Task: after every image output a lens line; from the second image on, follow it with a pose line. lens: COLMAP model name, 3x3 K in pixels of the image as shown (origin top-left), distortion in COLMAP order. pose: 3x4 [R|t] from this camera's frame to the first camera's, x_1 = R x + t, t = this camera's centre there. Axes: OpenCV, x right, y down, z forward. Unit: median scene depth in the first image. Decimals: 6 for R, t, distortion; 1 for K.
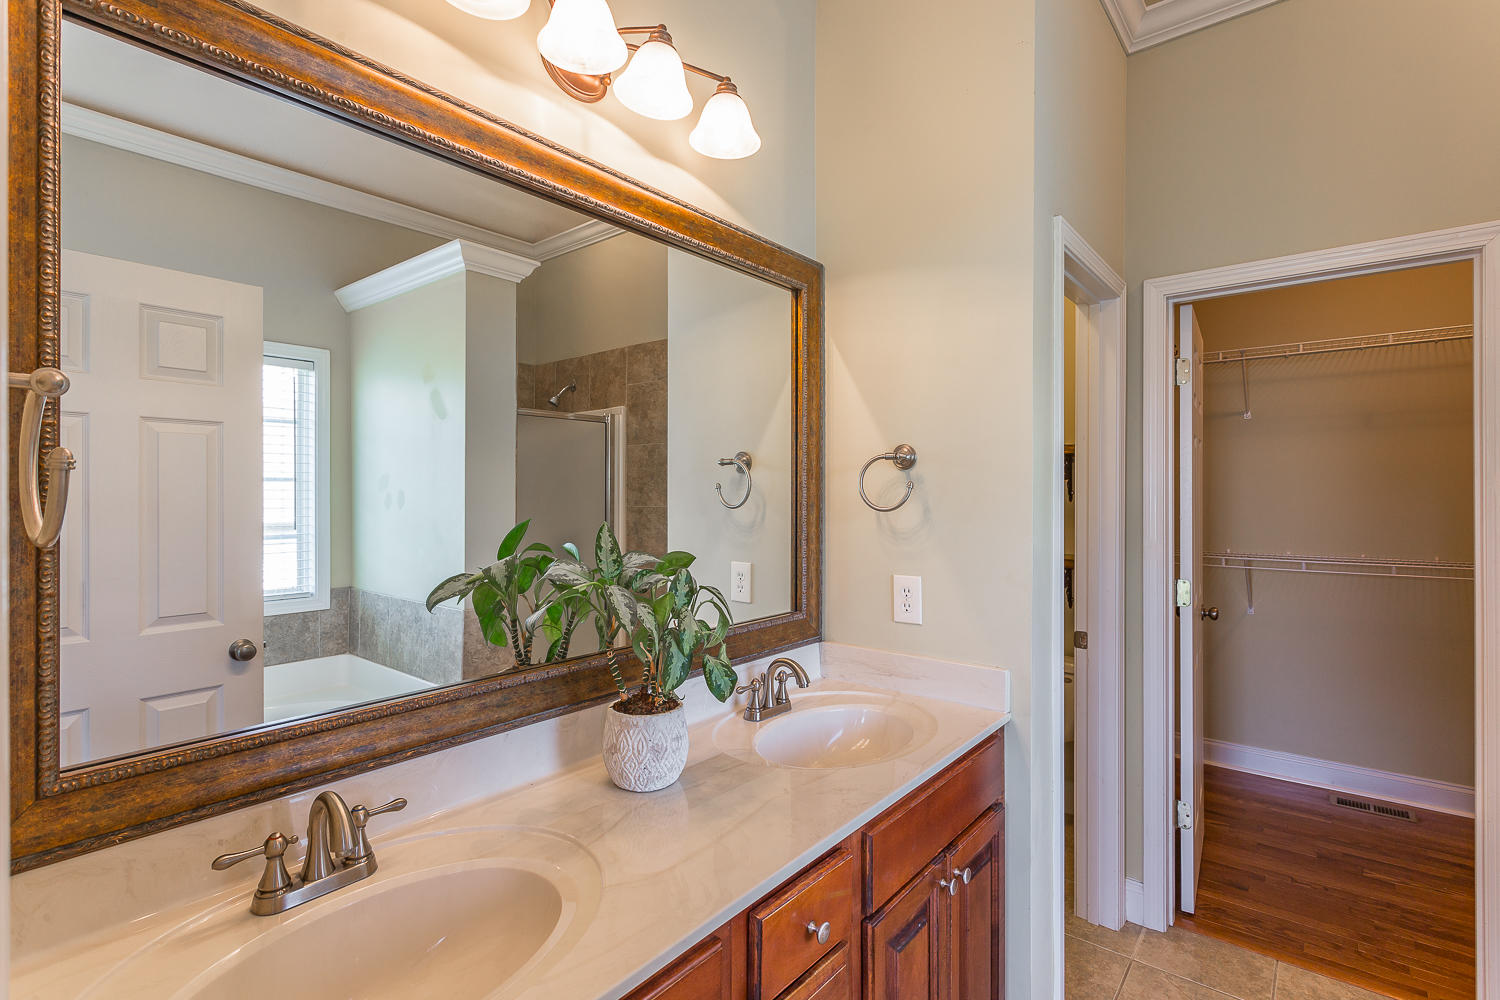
lens RADIAL K [[715.0, 0, 749.8], [0, 715.0, 492.8], [0, 0, 1]] dist [-0.001476, 0.001995]
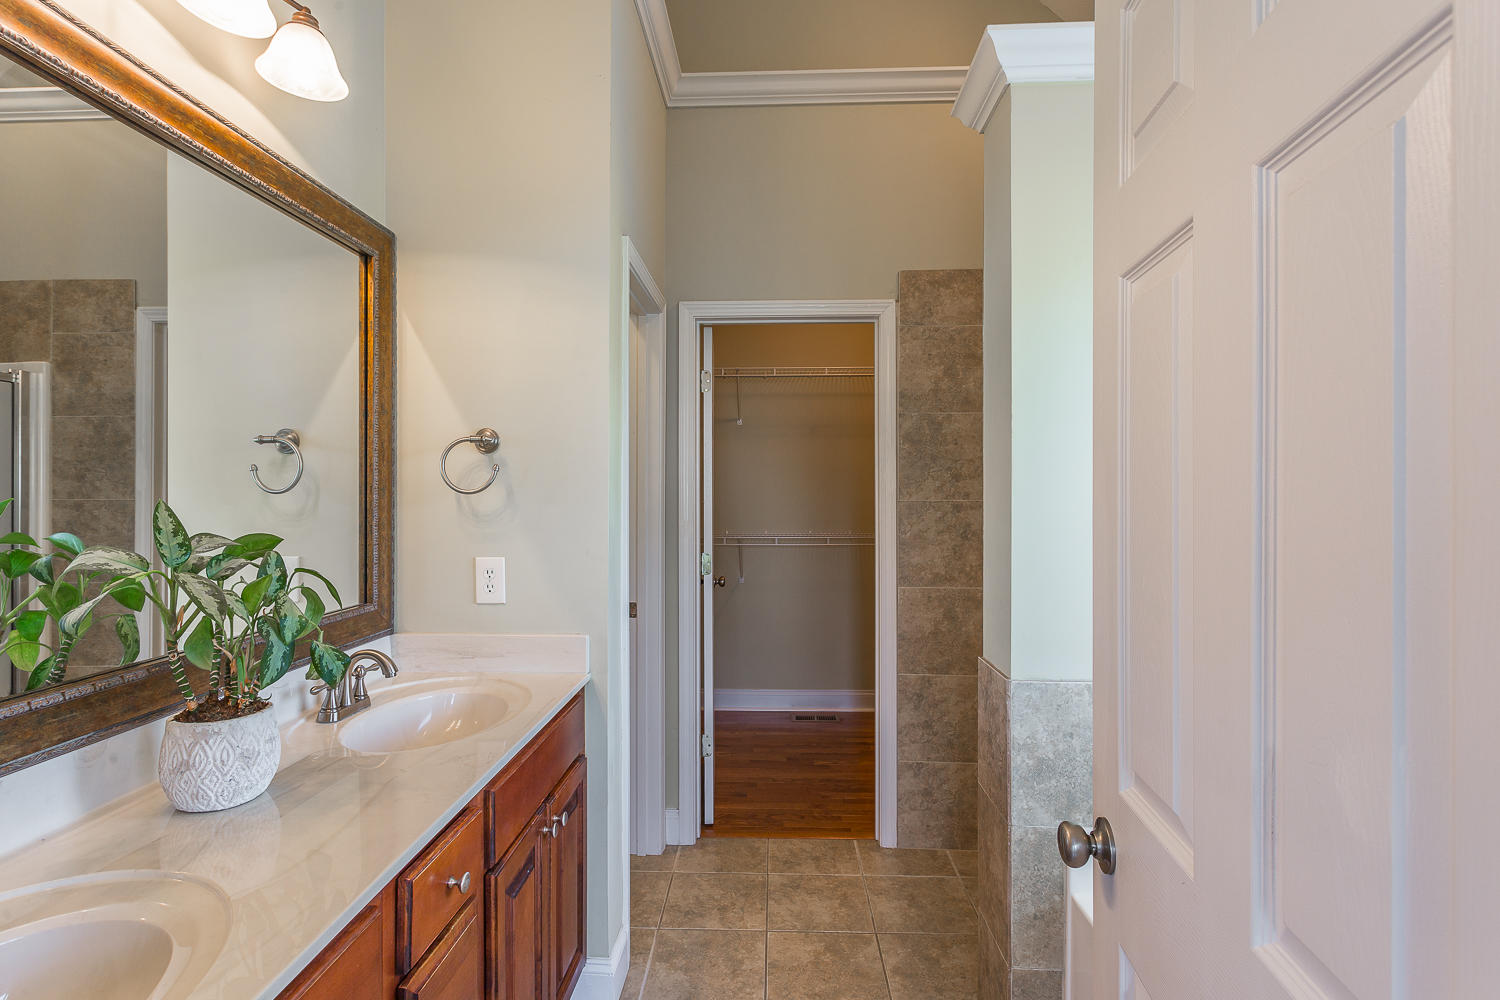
lens RADIAL K [[757.2, 0, 750.0], [0, 757.2, 500.0], [0, 0, 1]] dist [-0.001926, 0.001445]
pose [[0.792361, -0.006348, 0.610019, -0.149335], [0.002299, 0.999970, 0.007420, 0.028086], [-0.610048, -0.004477, 0.792352, -0.084446]]
